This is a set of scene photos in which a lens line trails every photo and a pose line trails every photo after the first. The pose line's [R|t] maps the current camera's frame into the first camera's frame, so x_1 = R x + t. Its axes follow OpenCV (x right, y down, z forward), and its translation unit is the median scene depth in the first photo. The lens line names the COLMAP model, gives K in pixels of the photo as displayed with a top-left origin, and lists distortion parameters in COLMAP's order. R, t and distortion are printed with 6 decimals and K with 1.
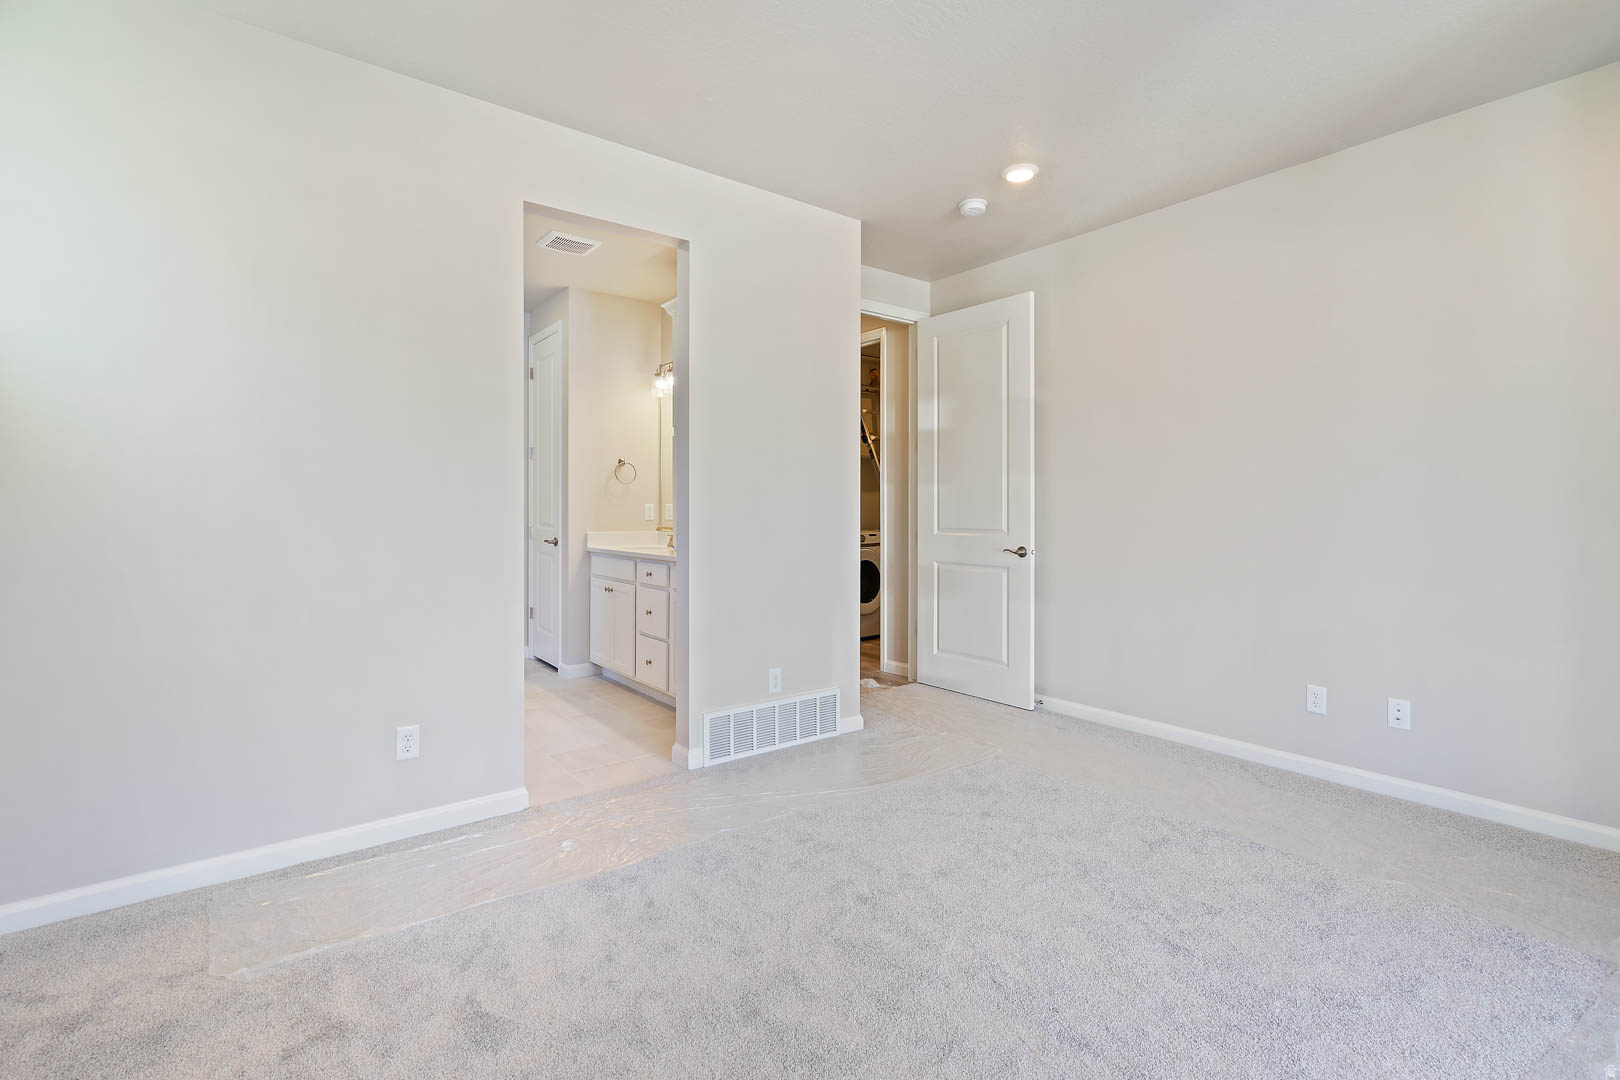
lens RADIAL K [[739.3, 0, 816.3], [0, 739.3, 505.6], [0, 0, 1]] dist [0.001215, -0.001508]
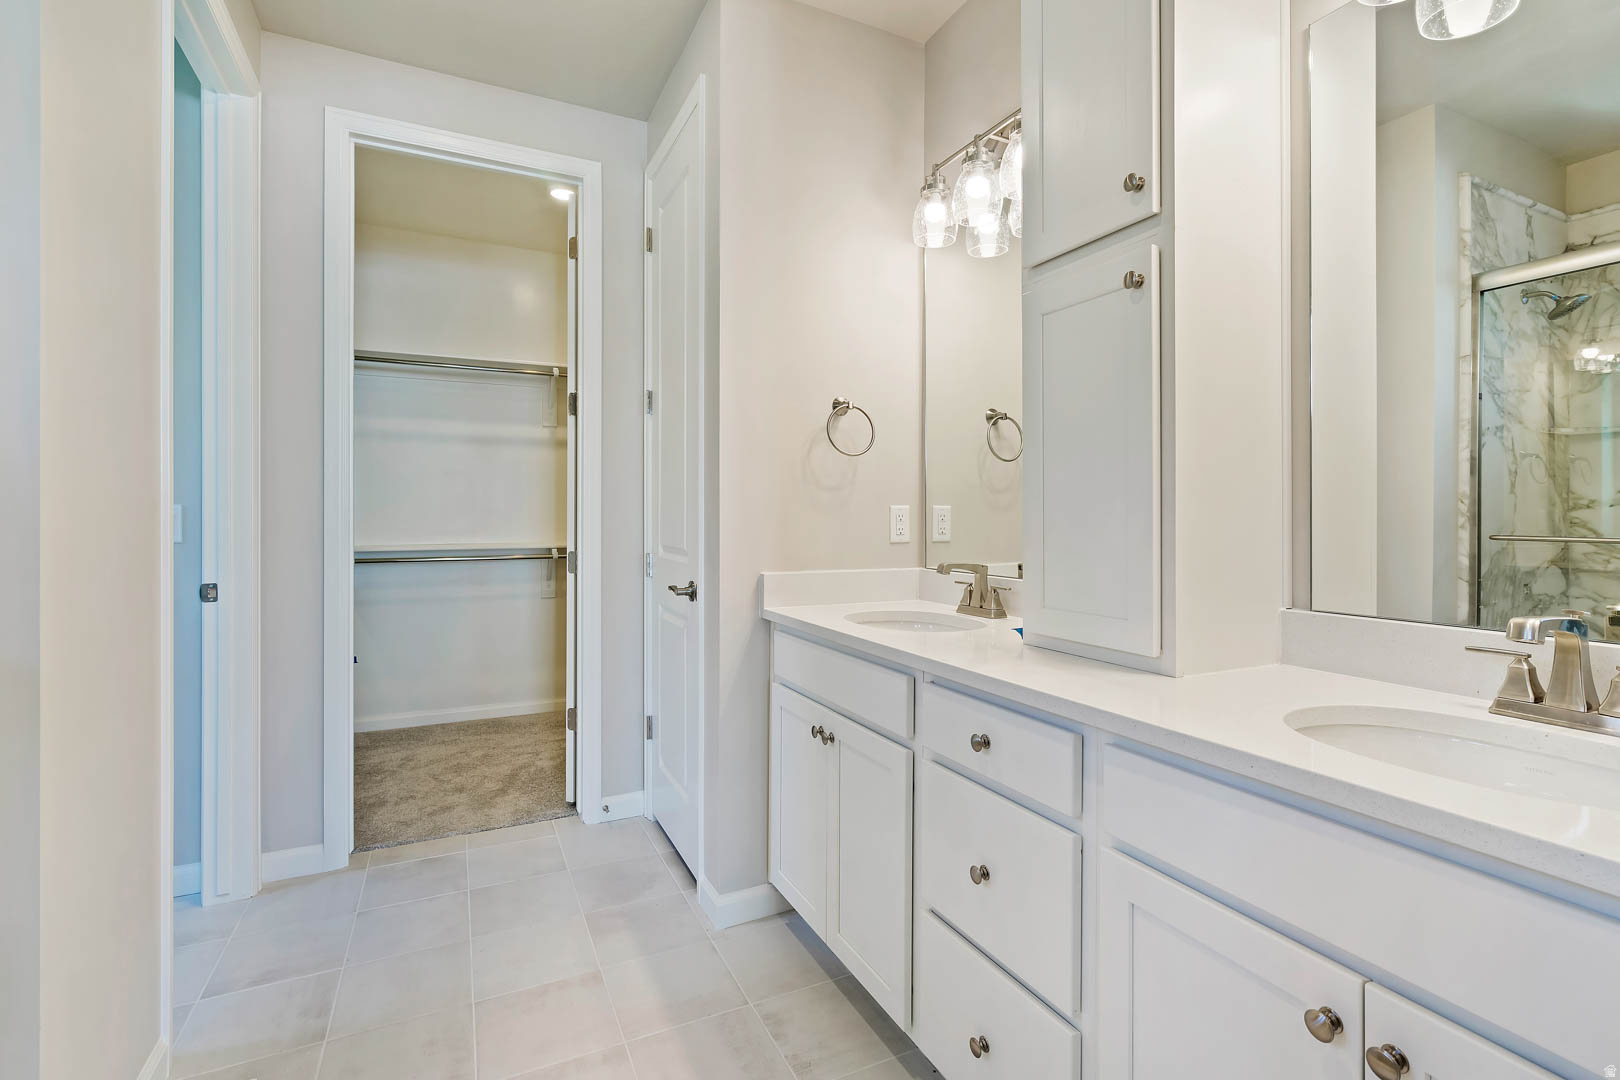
lens RADIAL K [[739.3, 0, 818.8], [0, 739.3, 524.2], [0, 0, 1]] dist [0.001215, -0.001508]
pose [[0.980556, 0.004729, -0.196184, -0.193327], [-0.002424, 0.999925, 0.011985, 0.003793], [0.196226, -0.011277, 0.980494, 0.585973]]
